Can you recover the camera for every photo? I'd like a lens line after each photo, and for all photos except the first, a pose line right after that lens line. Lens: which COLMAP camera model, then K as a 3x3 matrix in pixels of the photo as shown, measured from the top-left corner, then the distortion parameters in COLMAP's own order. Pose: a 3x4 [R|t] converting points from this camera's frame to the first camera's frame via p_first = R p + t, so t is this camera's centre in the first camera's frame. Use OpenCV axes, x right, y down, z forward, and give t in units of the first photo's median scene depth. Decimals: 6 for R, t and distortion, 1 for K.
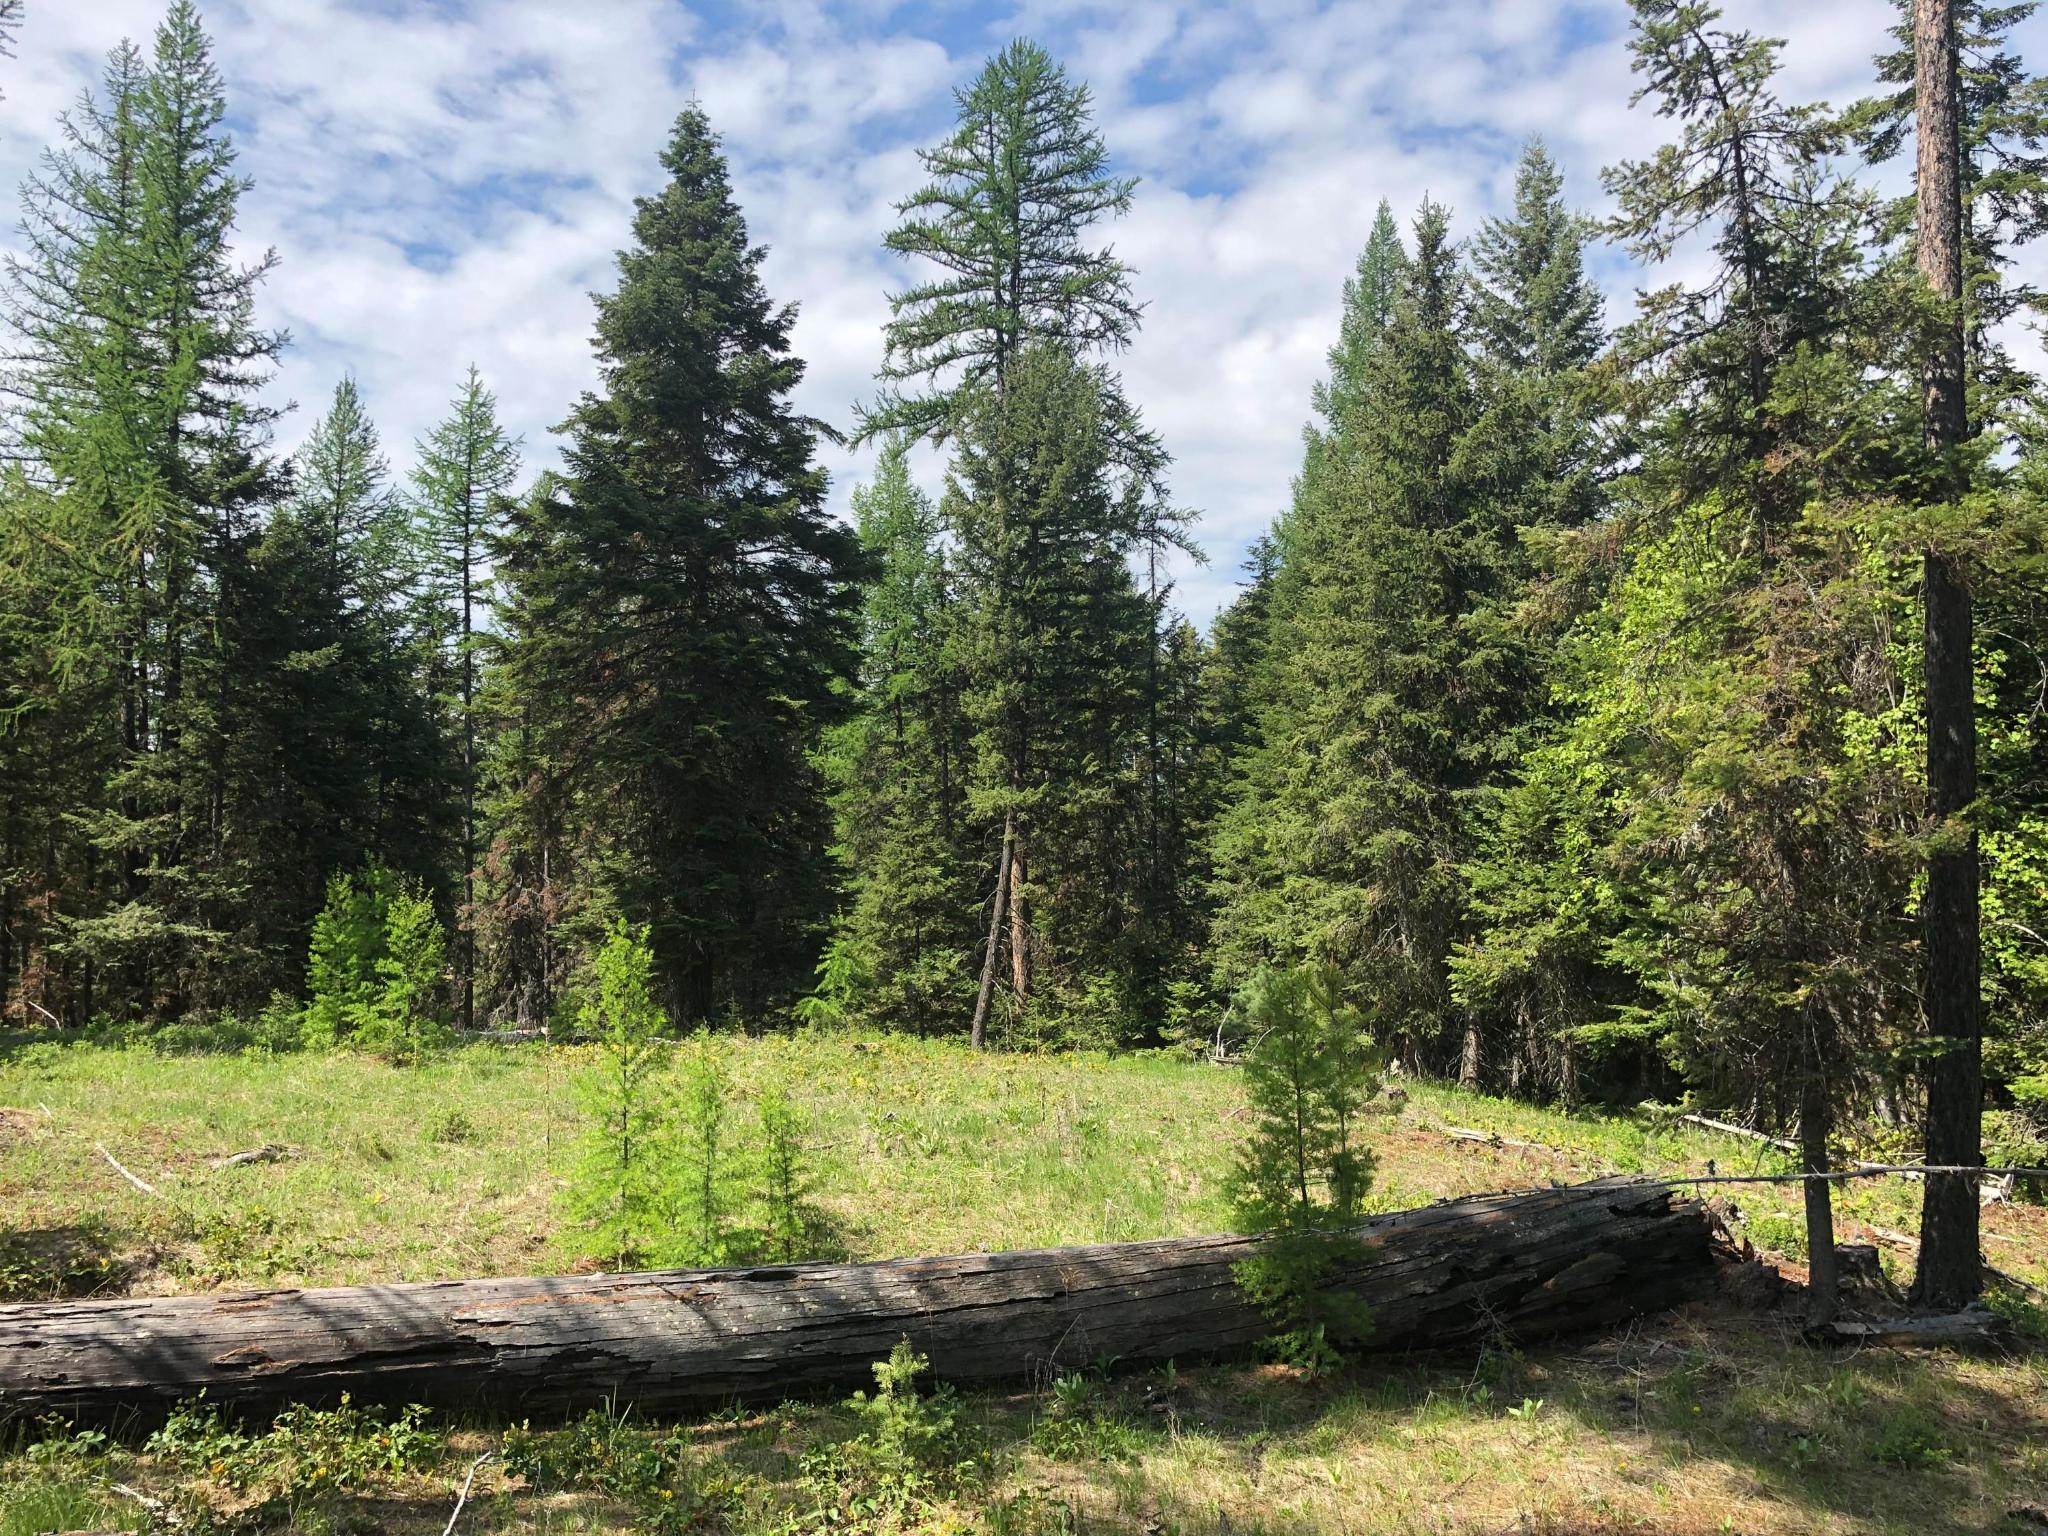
lens RADIAL K [[1719.4, 0, 923.6], [0, 1719.4, 769.1], [0, 0, 1]] dist [0.083566, -0.003060]
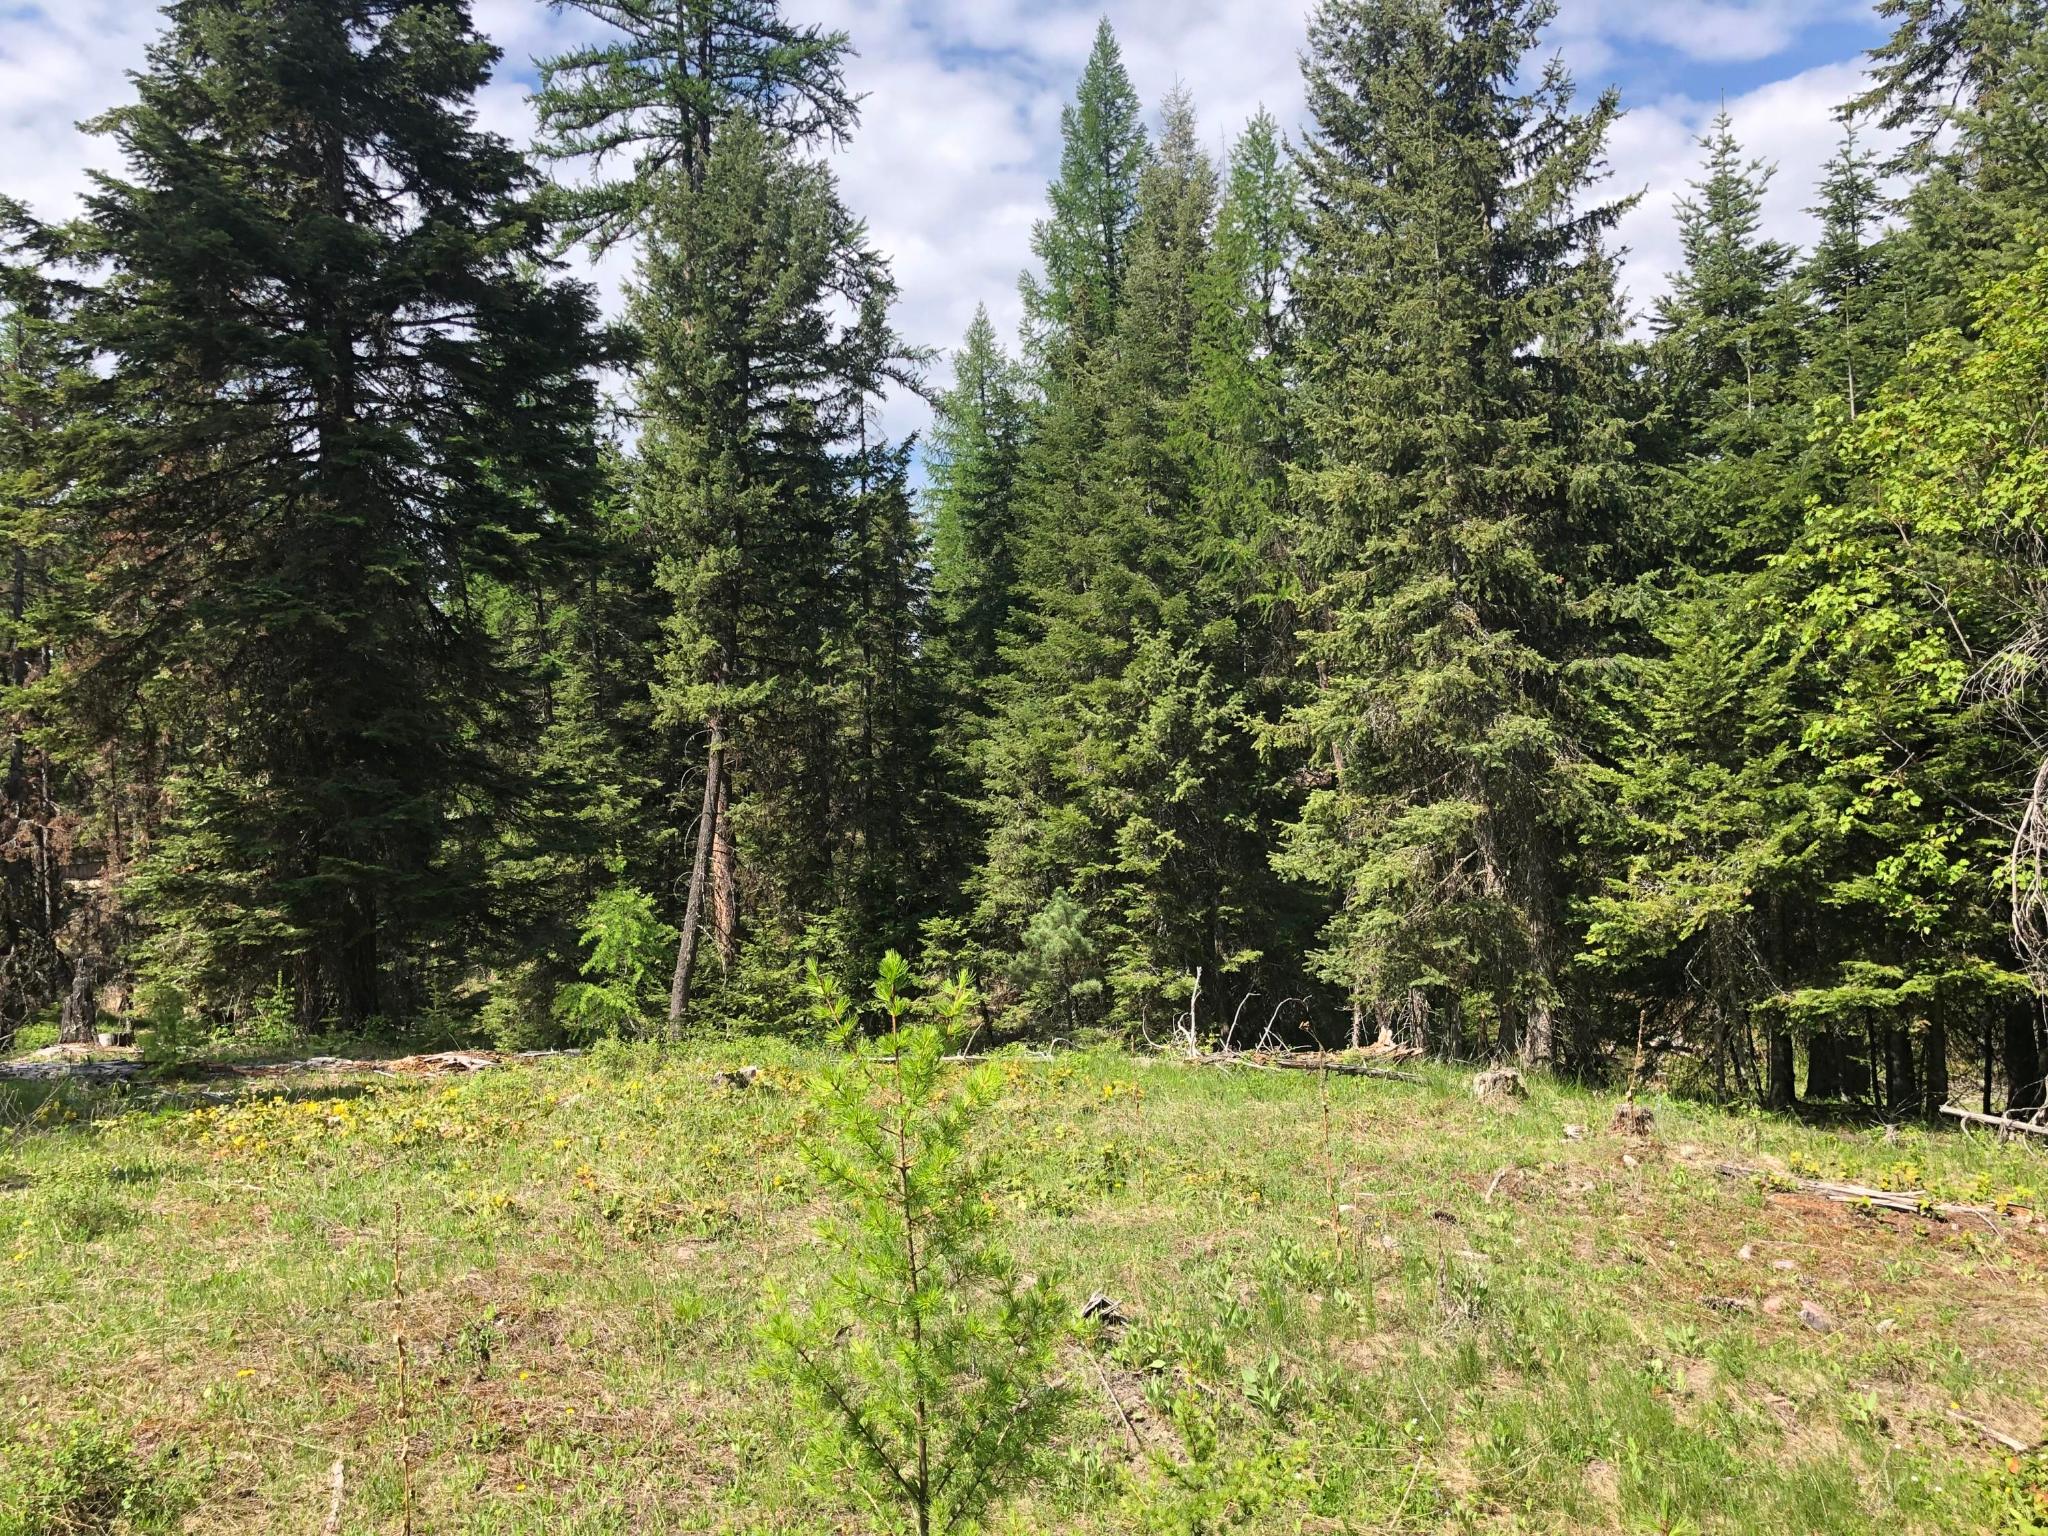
lens RADIAL K [[1735.6, 0, 987.0], [0, 1735.6, 765.5], [0, 0, 1]] dist [0.034834, -0.019015]
pose [[0.957936, -0.010019, 0.286808, -0.065356], [-0.003397, 0.998924, 0.046242, 0.012101], [-0.286963, -0.045271, 0.956871, 0.204611]]
